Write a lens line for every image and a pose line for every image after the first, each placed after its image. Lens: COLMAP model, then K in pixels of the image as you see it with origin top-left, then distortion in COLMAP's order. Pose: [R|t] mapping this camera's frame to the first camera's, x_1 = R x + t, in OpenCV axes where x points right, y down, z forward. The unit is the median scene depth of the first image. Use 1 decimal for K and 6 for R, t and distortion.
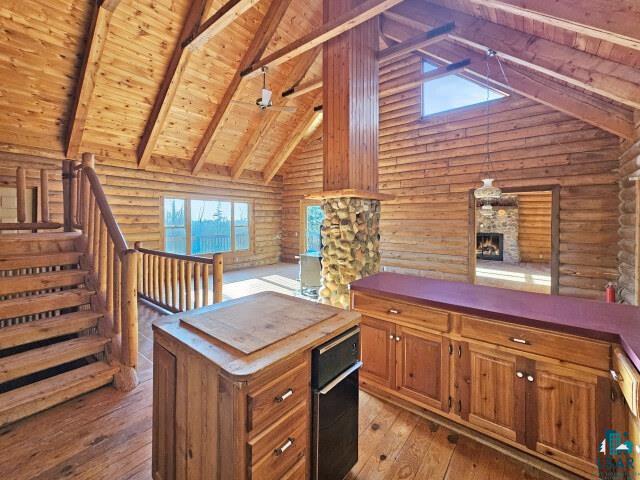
lens RADIAL K [[271.3, 0, 316.8], [0, 271.3, 218.7], [0, 0, 1]] dist [0.001912, 0.000298]
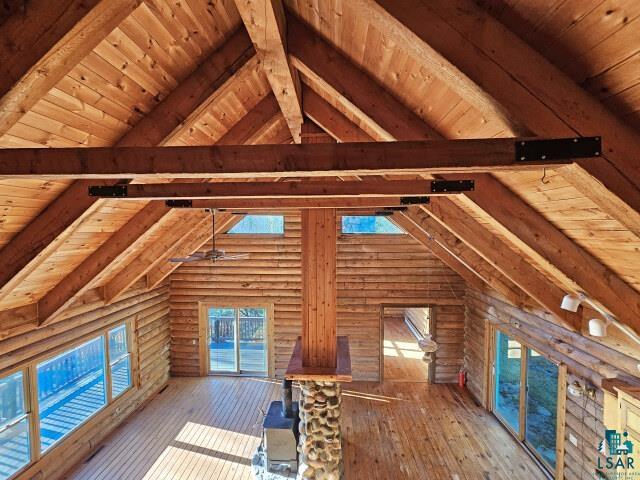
lens RADIAL K [[264.3, 0, 320.0], [0, 264.3, 240.0], [0, 0, 1]] dist [0.001638, 0.000480]
pose [[0.813732, -0.030126, 0.580459, -0.386893], [0.007409, 0.999112, 0.041468, -0.496675], [-0.581193, -0.029444, 0.813233, 0.217245]]
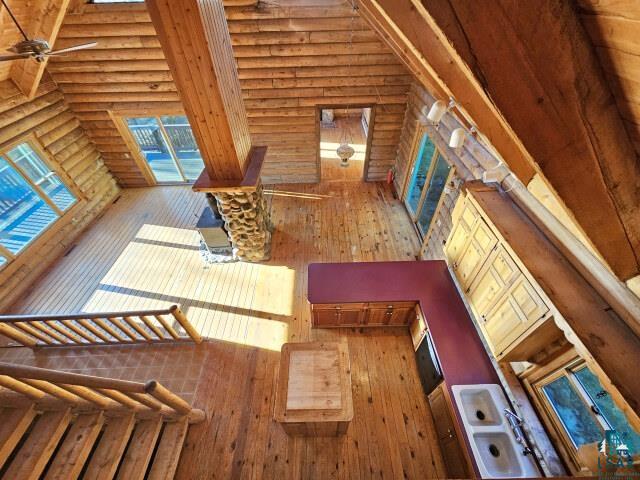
lens RADIAL K [[259.5, 0, 320.2], [0, 259.5, 242.5], [0, 0, 1]] dist [-0.000912, -0.000009]
pose [[0.768847, -0.462532, 0.441519, -0.161709], [0.021324, 0.708646, 0.705242, -0.504375], [-0.639078, -0.532808, 0.554703, 0.121014]]
